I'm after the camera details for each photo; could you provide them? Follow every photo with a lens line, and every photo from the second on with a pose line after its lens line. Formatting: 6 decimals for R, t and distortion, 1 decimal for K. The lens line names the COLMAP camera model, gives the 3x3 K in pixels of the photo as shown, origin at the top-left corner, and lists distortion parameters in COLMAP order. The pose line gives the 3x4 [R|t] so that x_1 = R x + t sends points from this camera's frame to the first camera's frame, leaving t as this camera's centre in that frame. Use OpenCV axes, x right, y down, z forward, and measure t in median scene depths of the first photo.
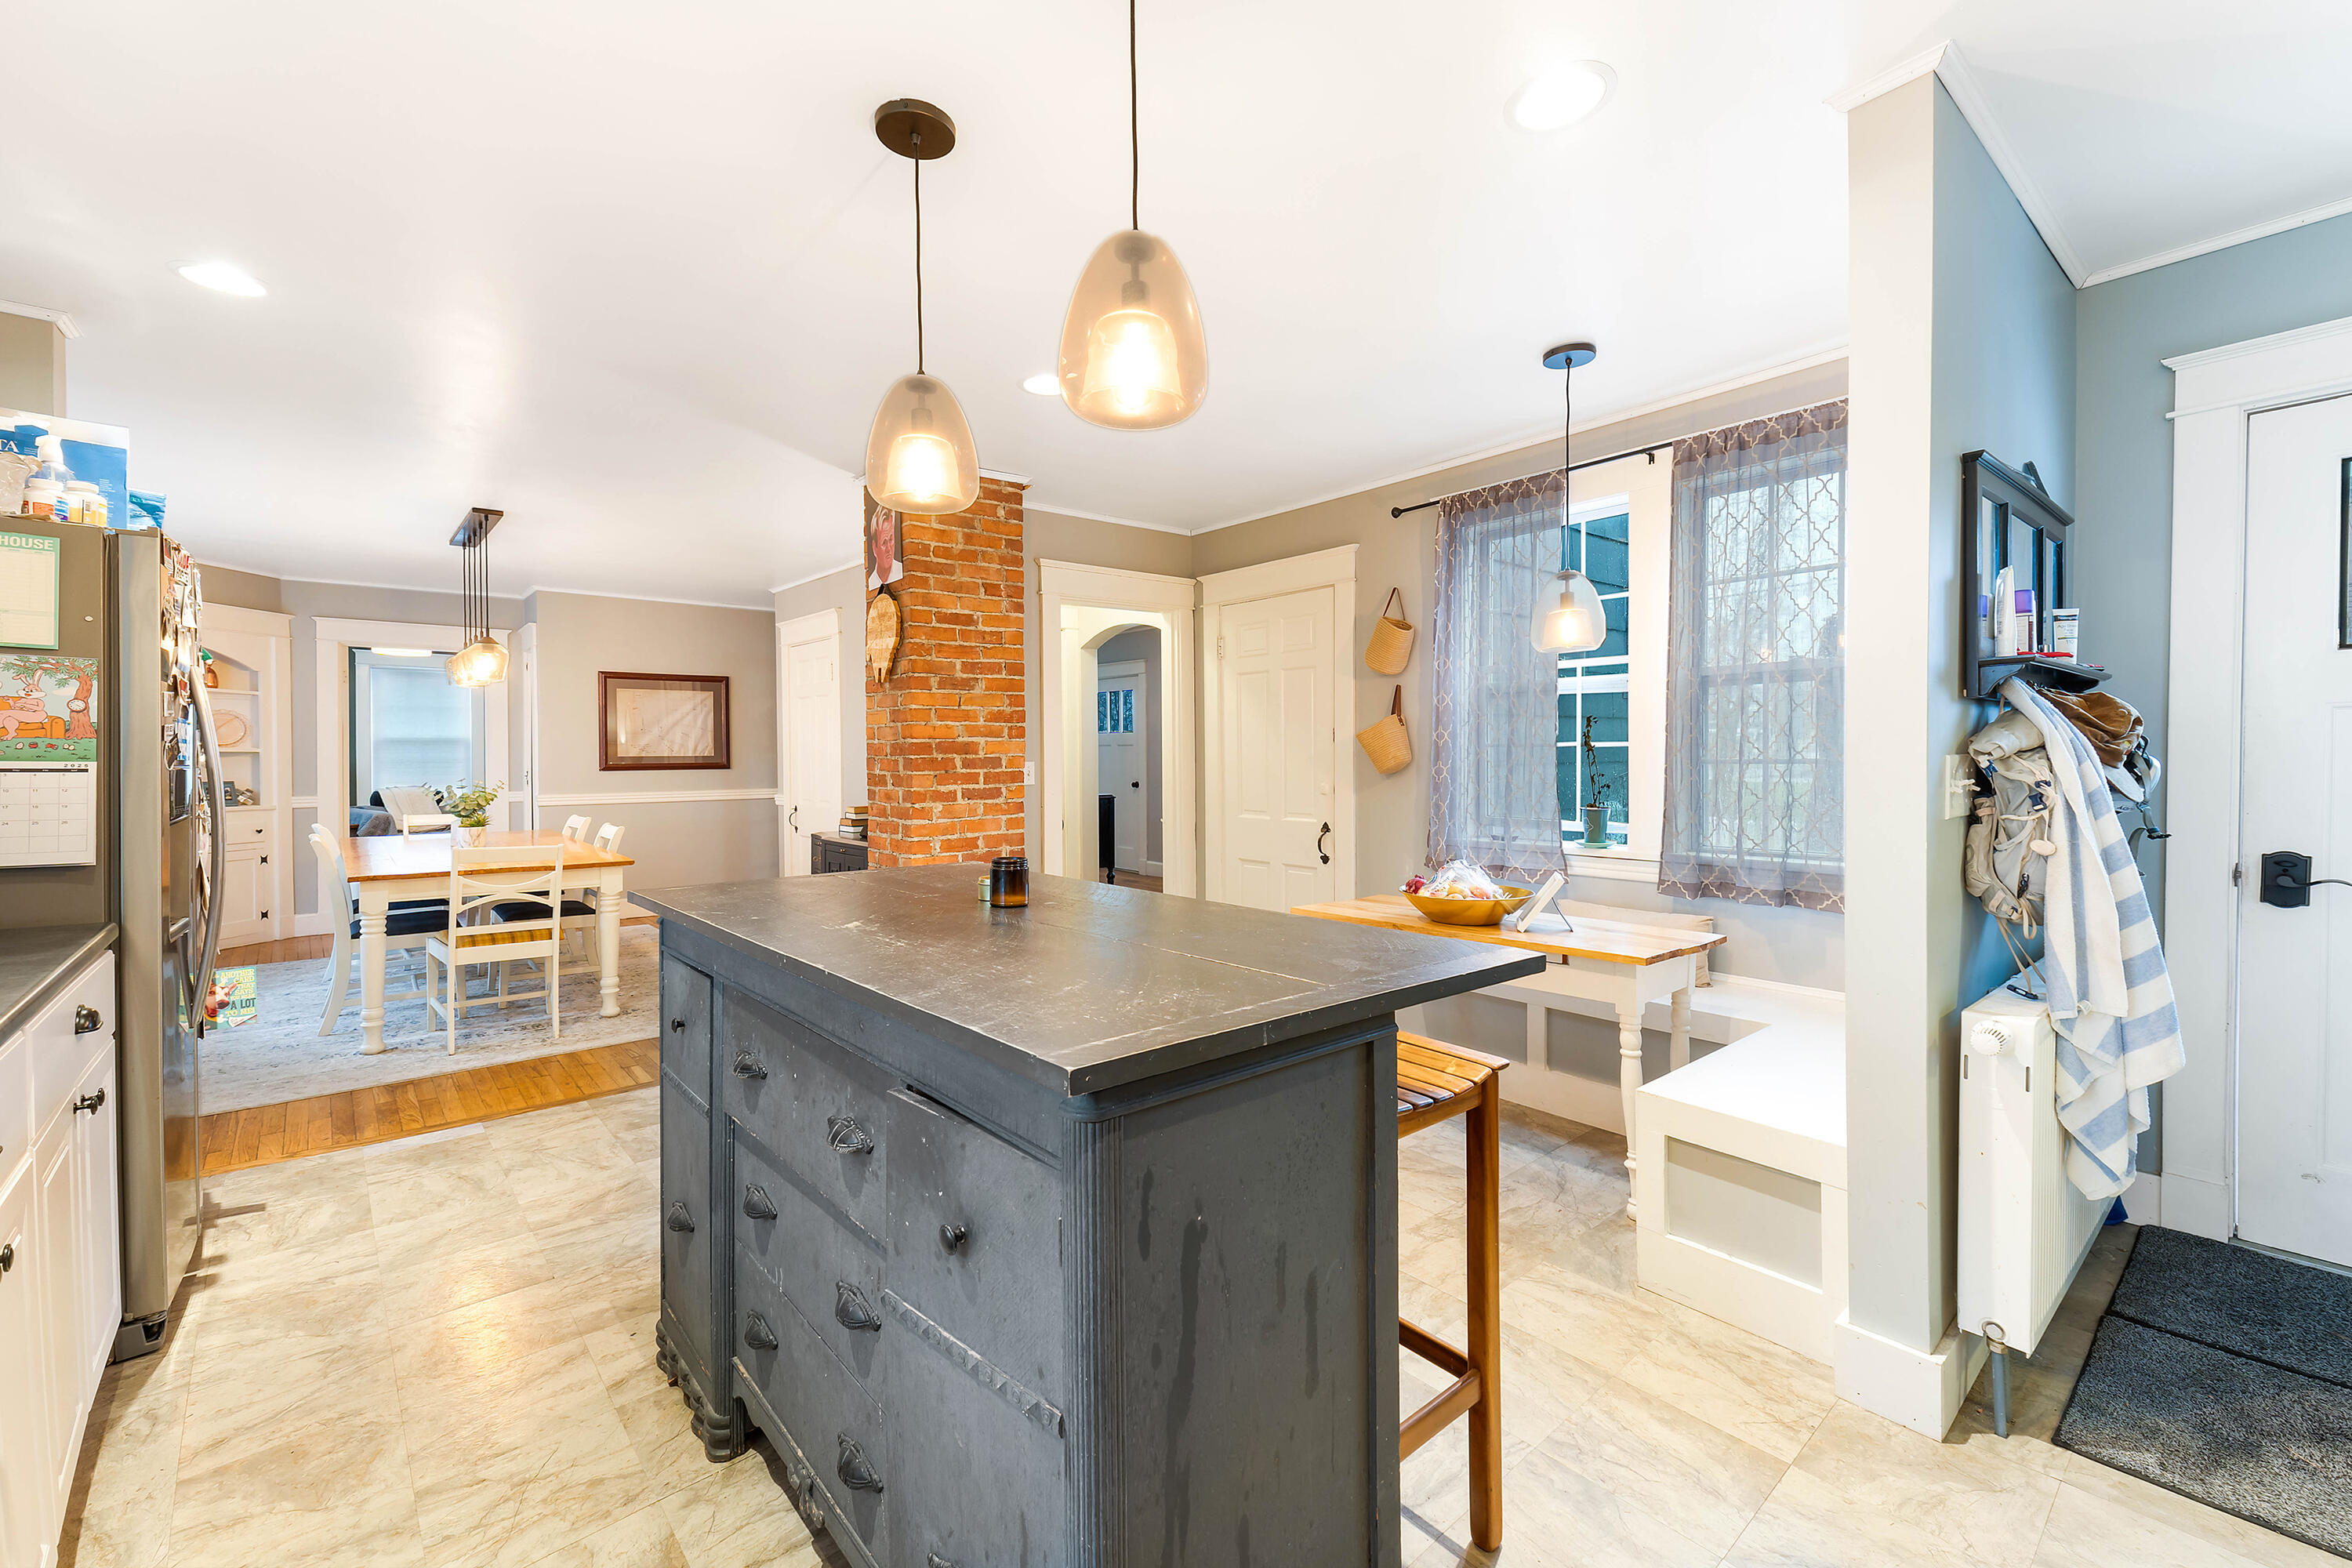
lens RADIAL K [[966.5, 0, 1159.8], [0, 966.5, 749.2], [0, 0, 1]] dist [0.039184, -0.005479]
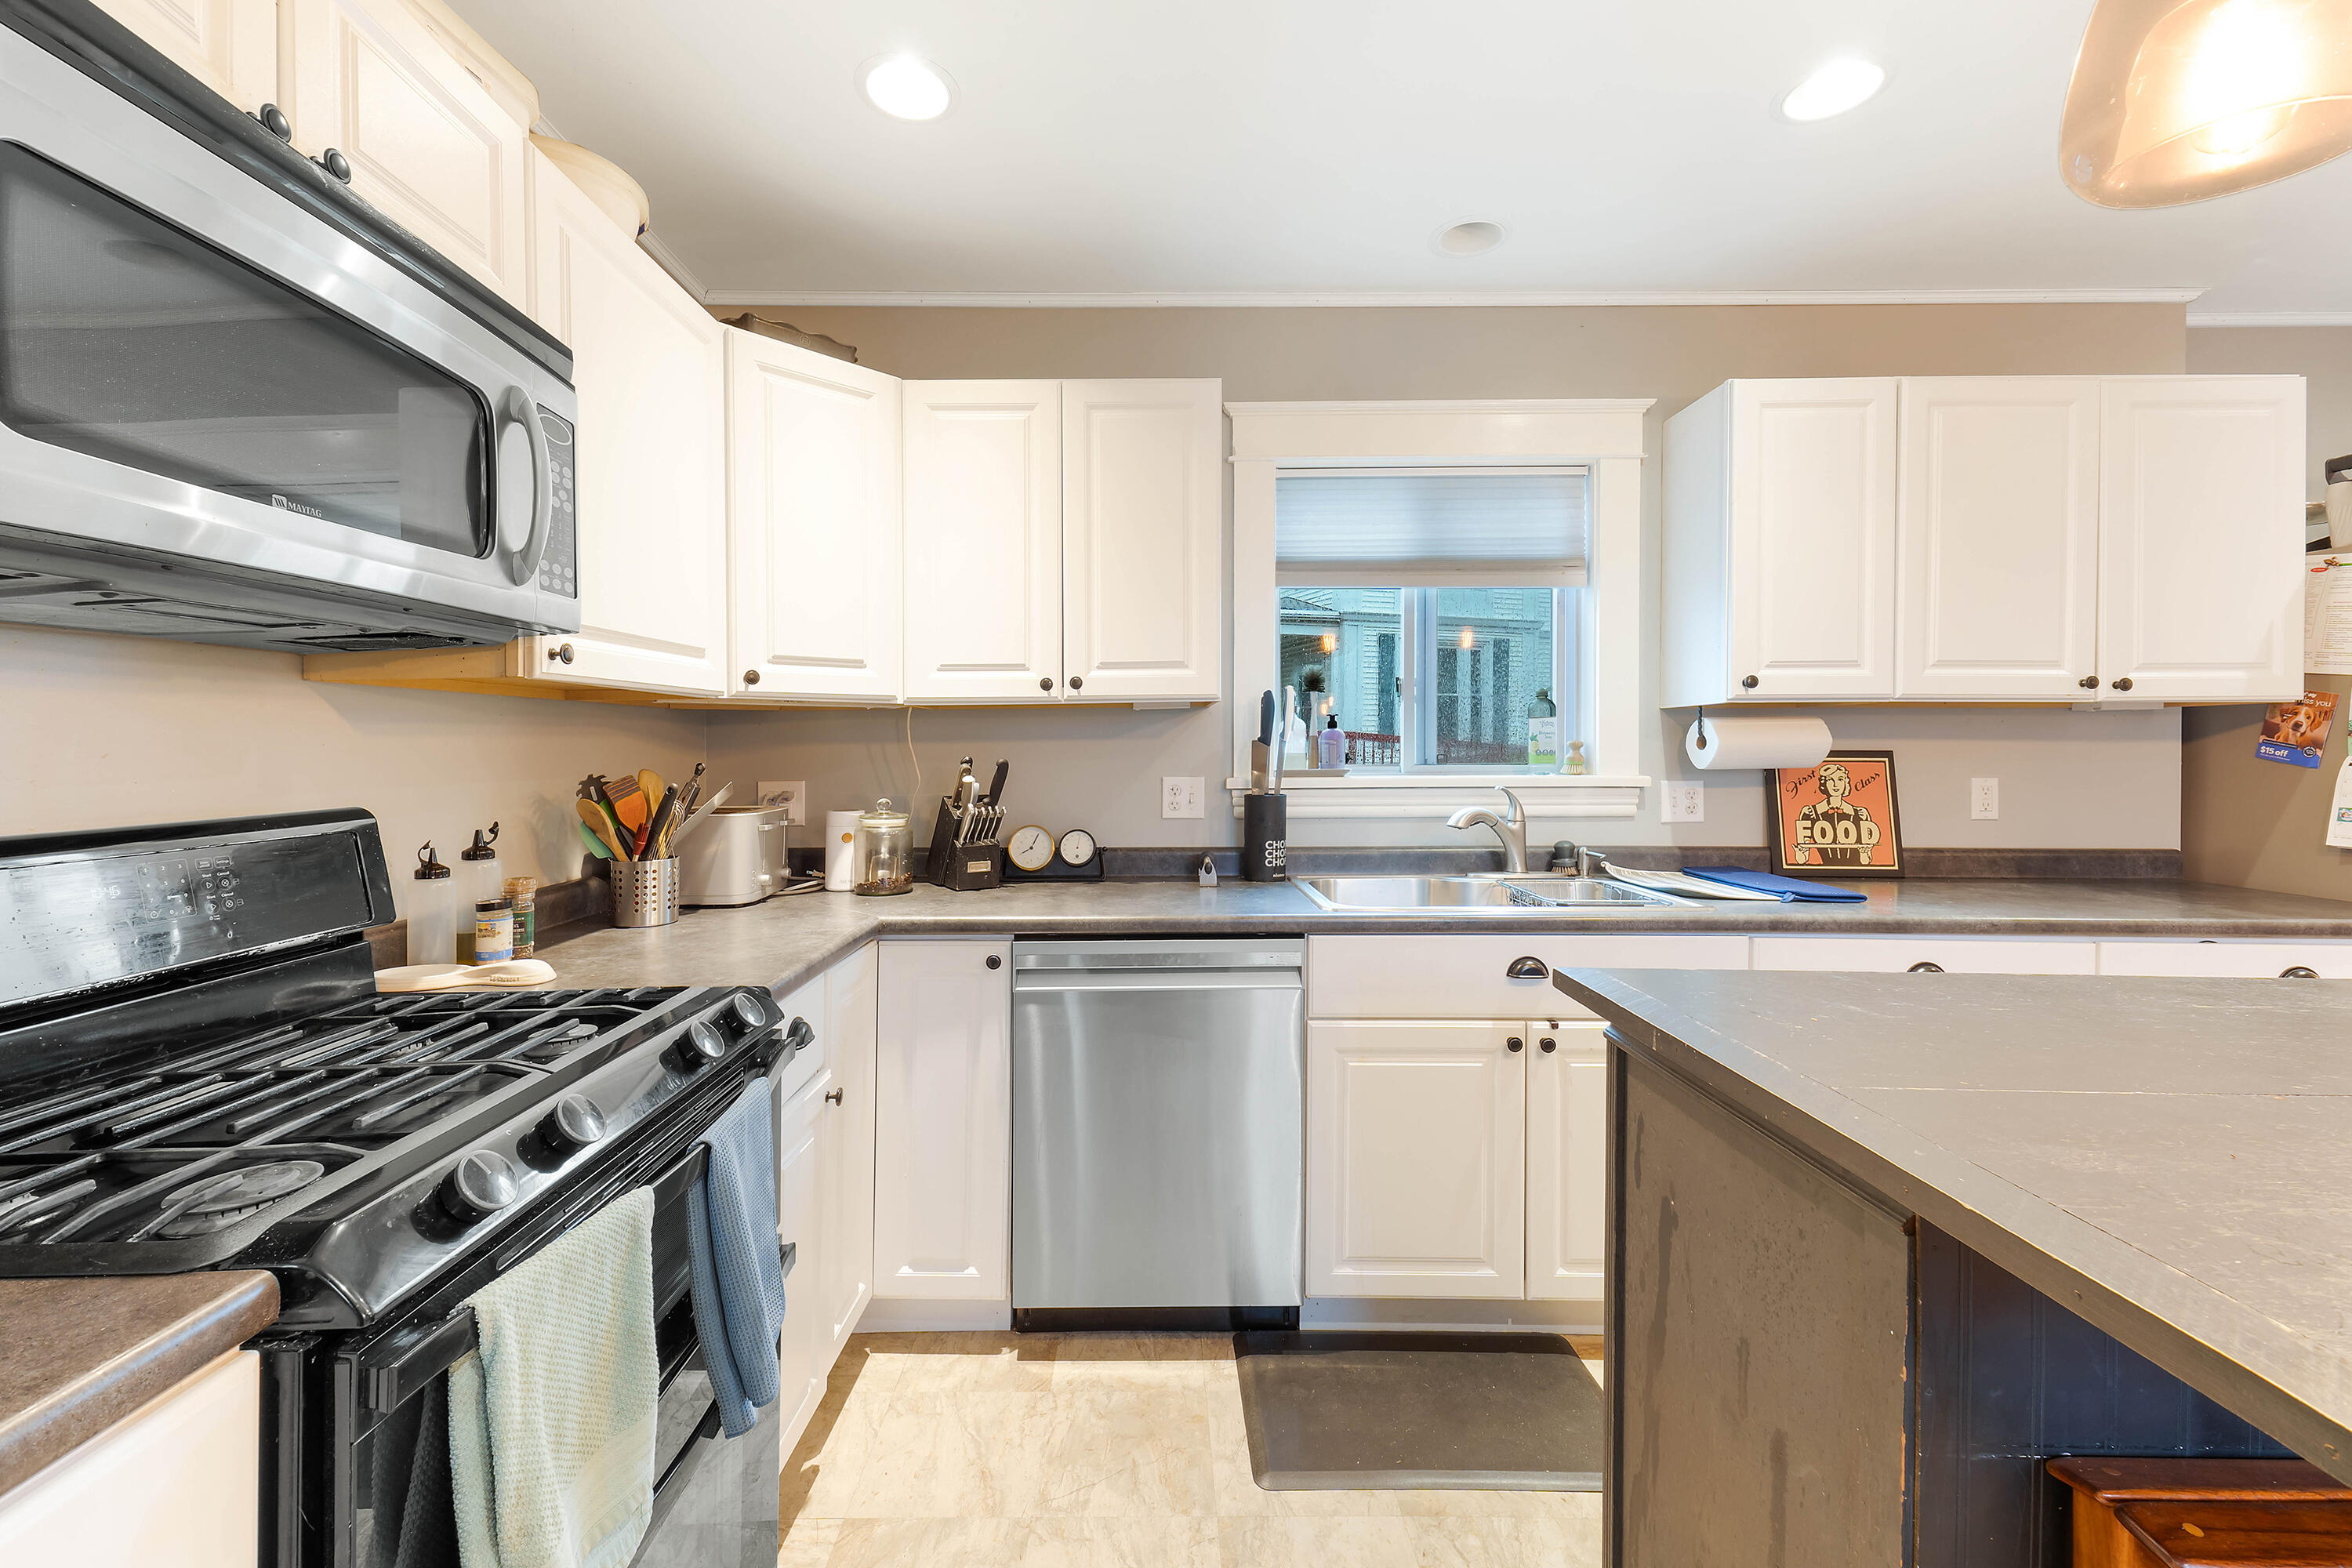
lens RADIAL K [[966.5, 0, 1155.9], [0, 966.5, 774.2], [0, 0, 1]] dist [0.039184, -0.005479]
pose [[-0.658020, 0.023142, -0.752645, 0.301245], [0.004761, 0.999636, 0.026574, 0.000142], [0.752985, 0.013902, -0.657891, 0.326654]]
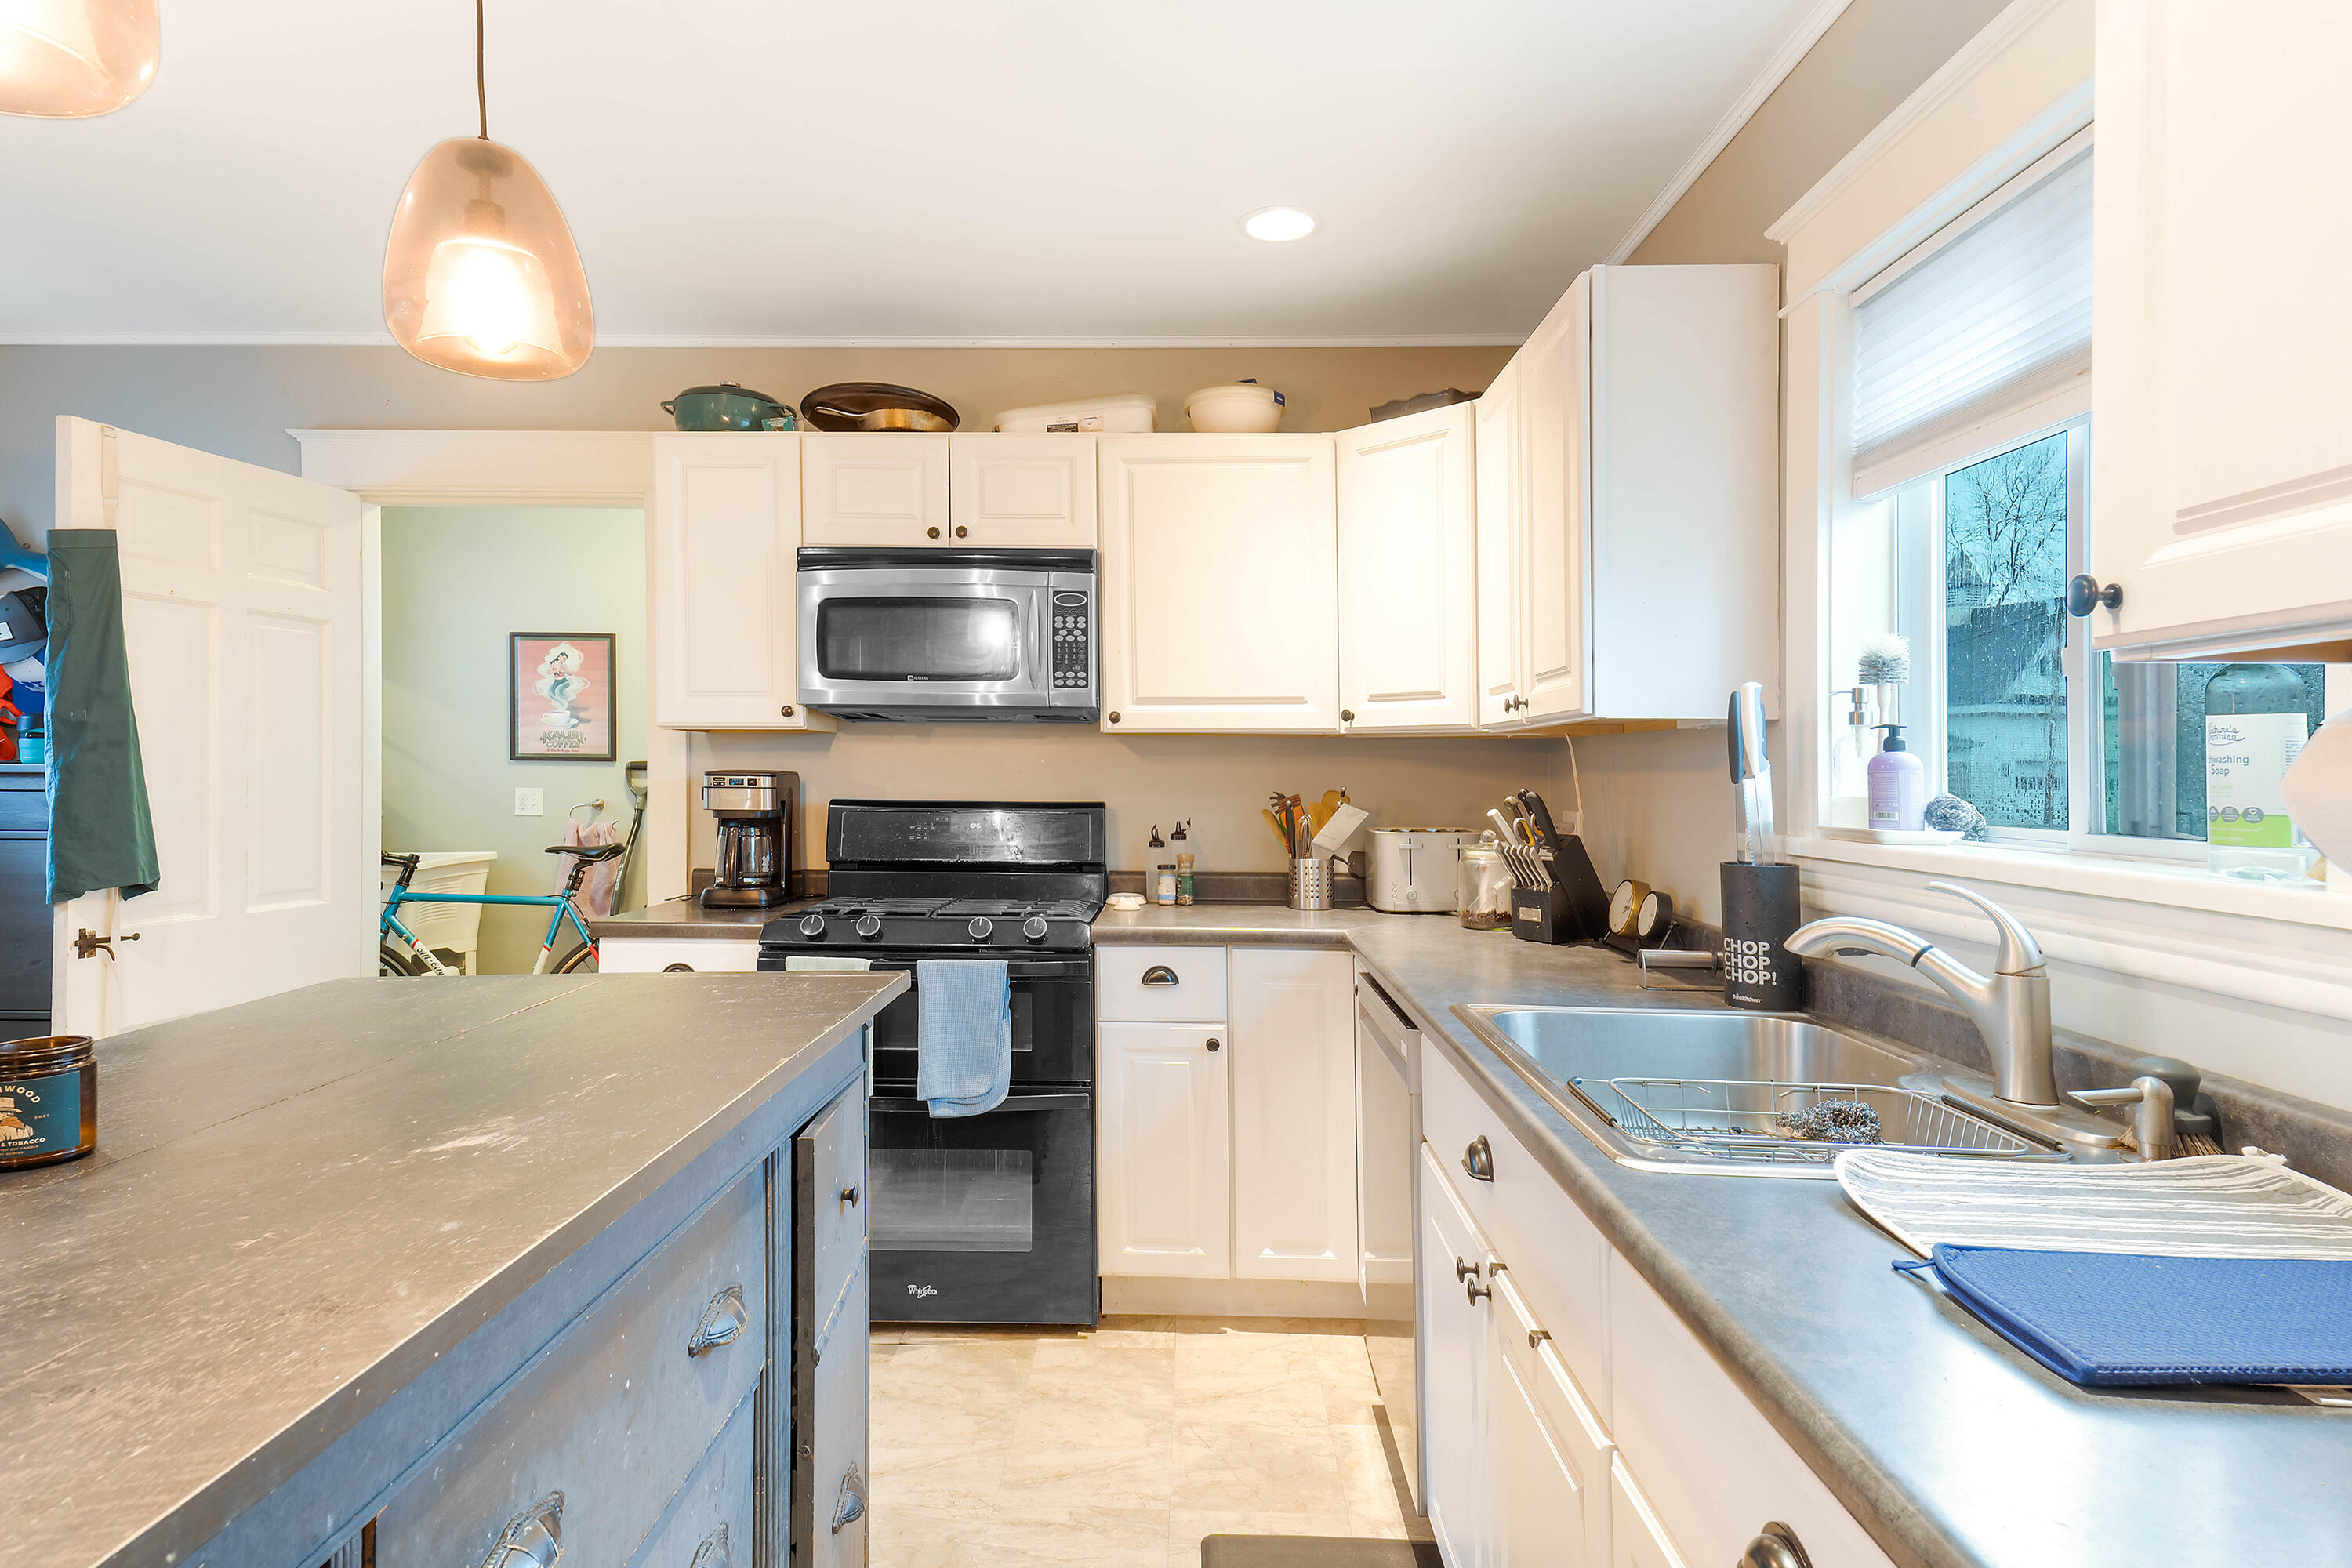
lens RADIAL K [[1297.2, 0, 1151.1], [0, 1297.2, 778.7], [0, 0, 1]] dist [0.049545, -0.001256]
pose [[-0.730222, -0.013343, 0.683079, -0.395071], [-0.011945, 0.999906, 0.006763, -0.002335], [-0.683105, -0.003221, -0.730313, 0.504230]]
